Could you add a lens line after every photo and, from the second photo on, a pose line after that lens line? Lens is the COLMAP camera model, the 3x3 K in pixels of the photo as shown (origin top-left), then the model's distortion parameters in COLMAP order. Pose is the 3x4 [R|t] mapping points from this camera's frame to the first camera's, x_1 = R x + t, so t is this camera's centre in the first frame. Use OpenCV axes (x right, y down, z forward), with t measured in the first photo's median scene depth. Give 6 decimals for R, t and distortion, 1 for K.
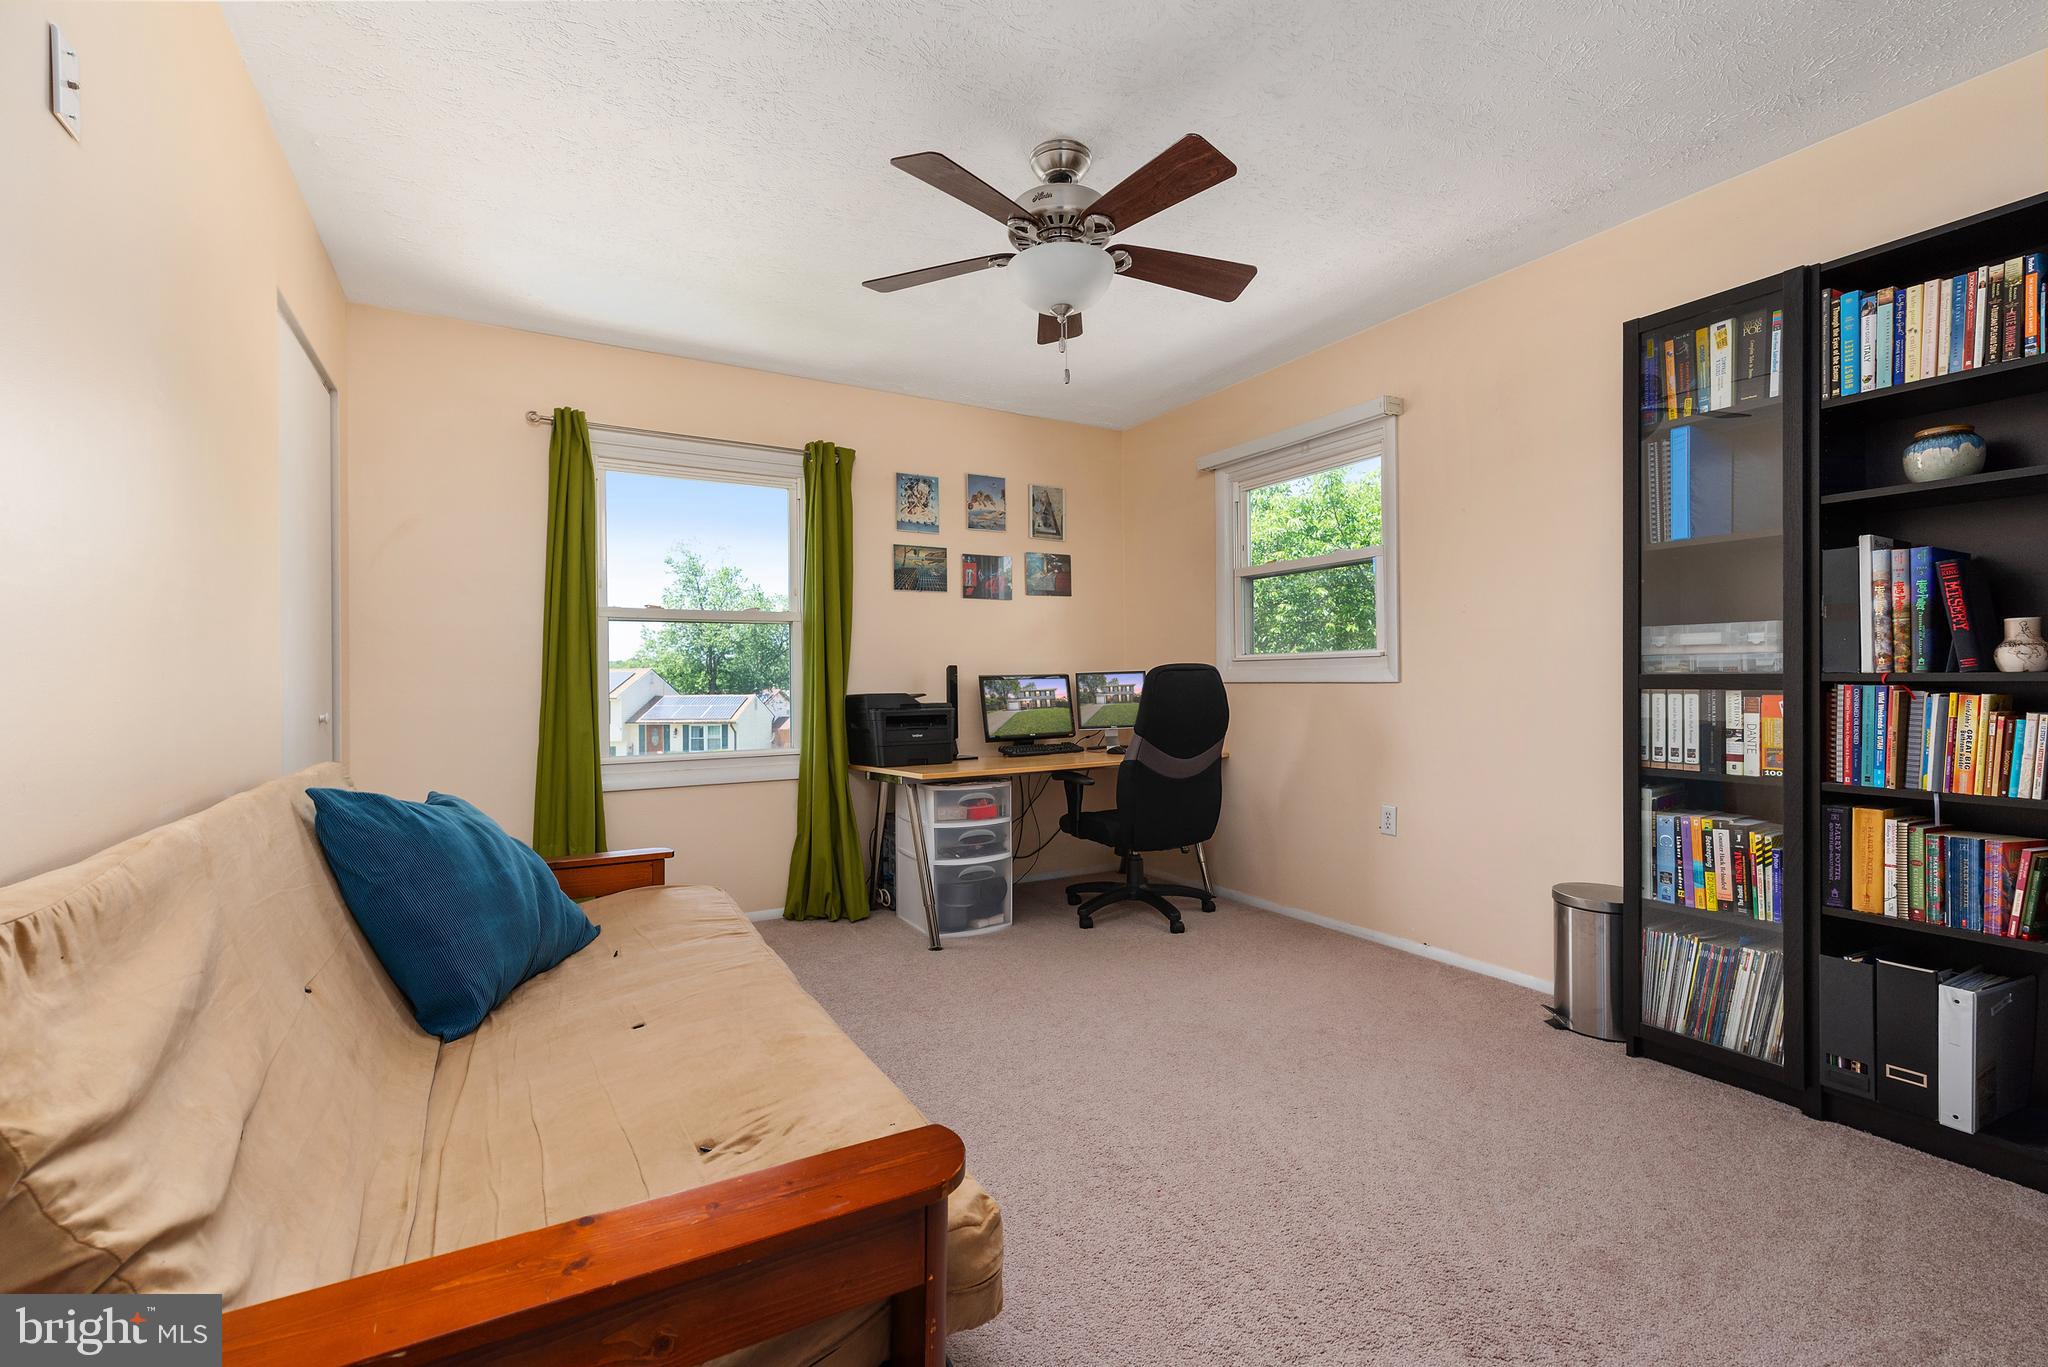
lens RADIAL K [[879.4, 0, 1024.0], [0, 879.4, 683.5], [0, 0, 1]] dist [0.005386, 0.000079]
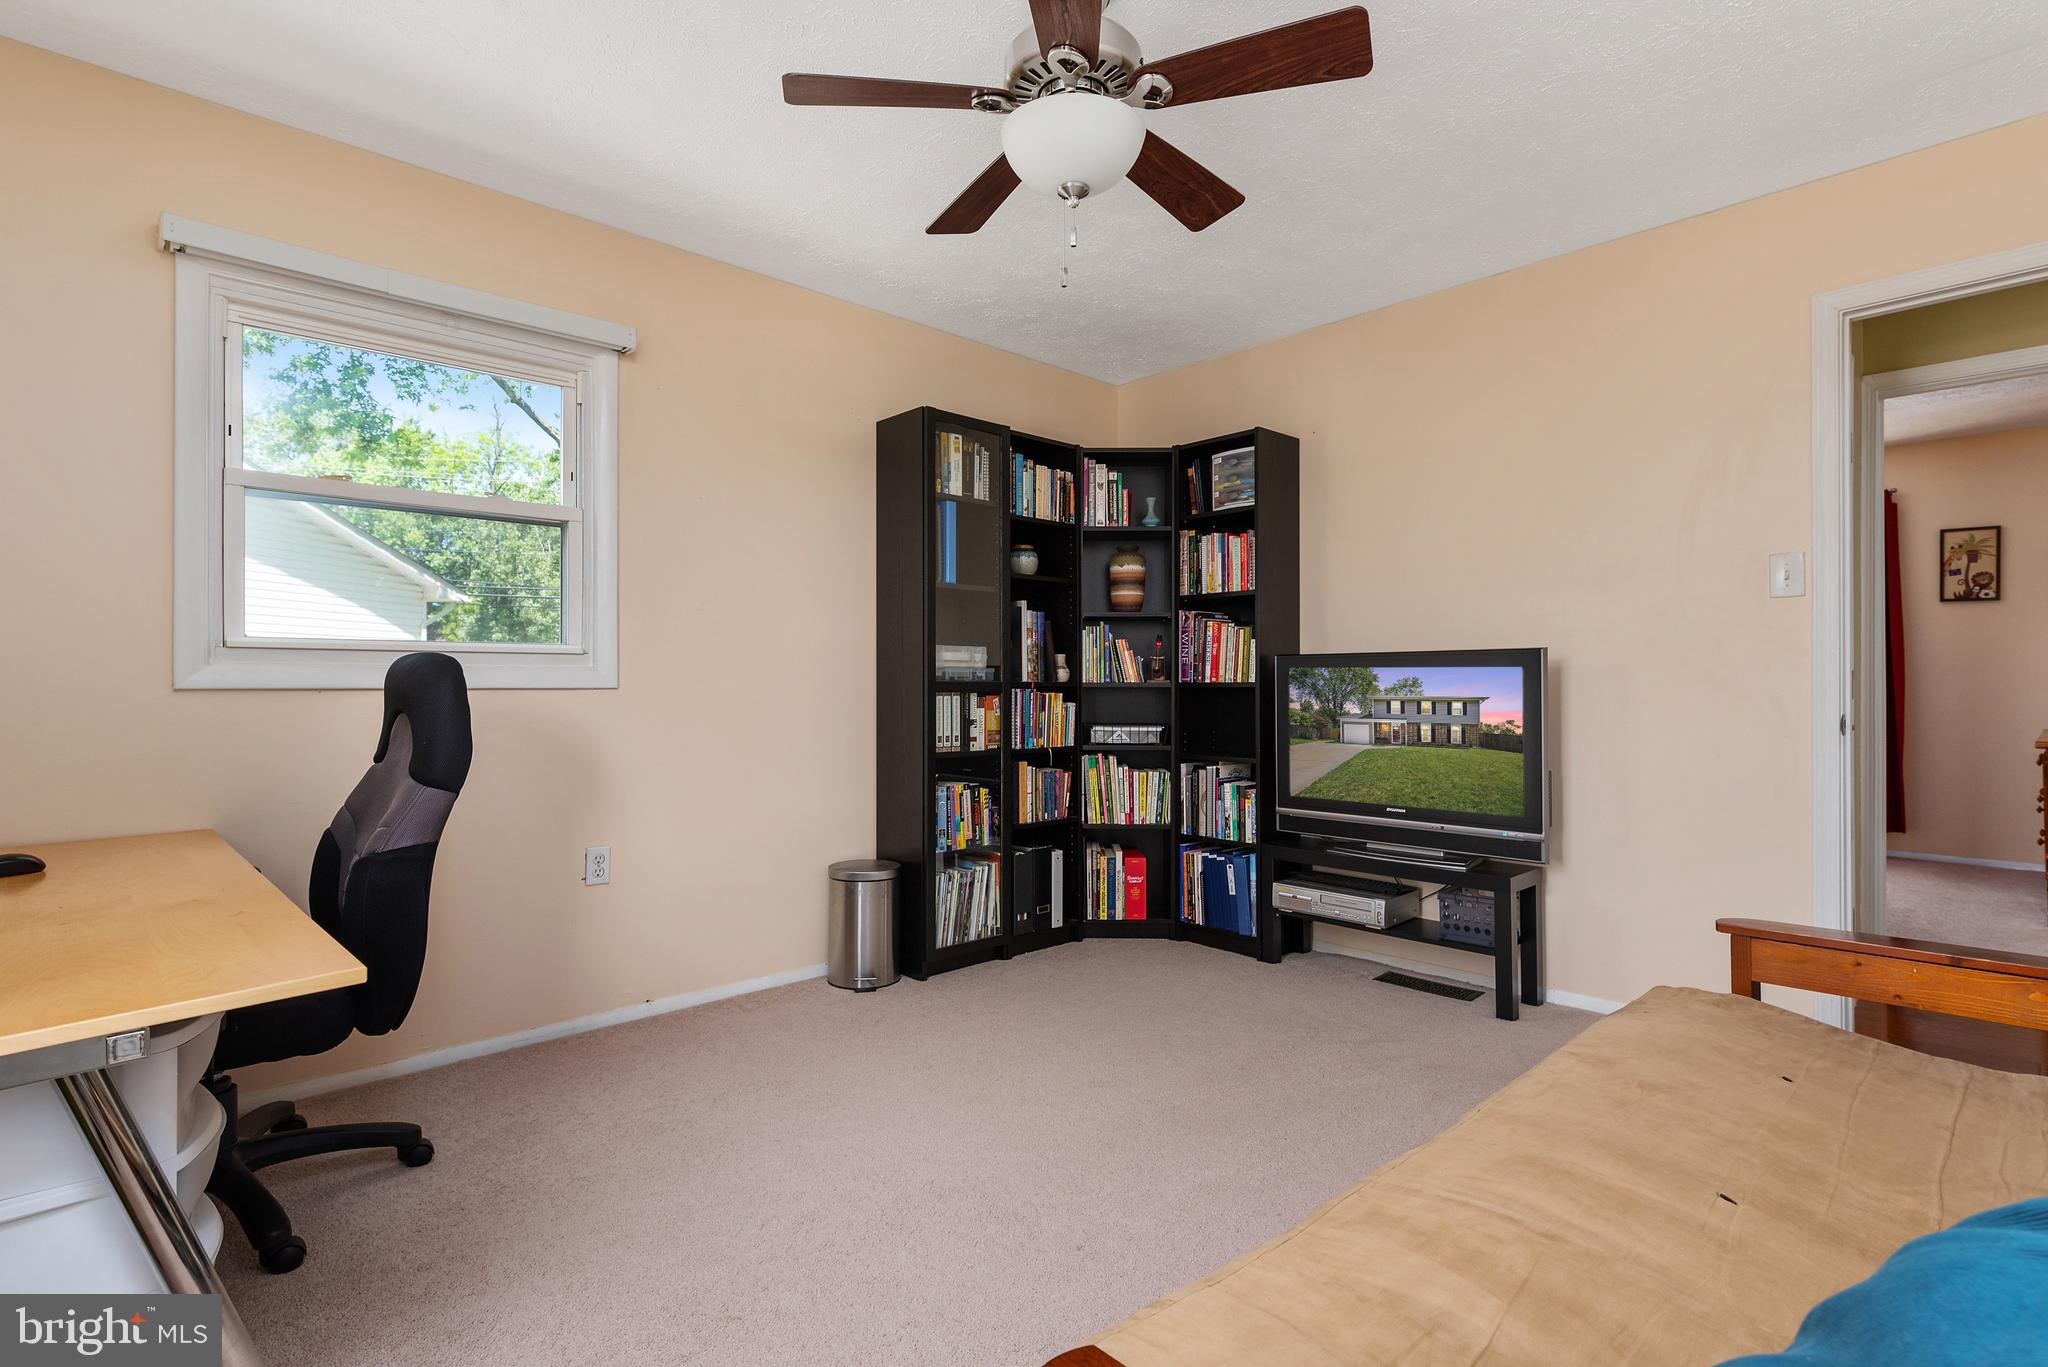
lens RADIAL K [[955.4, 0, 1024.0], [0, 955.4, 683.5], [0, 0, 1]] dist [0.000628, -0.000061]
pose [[-0.223007, -0.003795, 0.974809, -0.751190], [-0.001826, 0.999992, 0.003475, -0.013806], [-0.974815, -0.001006, -0.223012, 1.265896]]
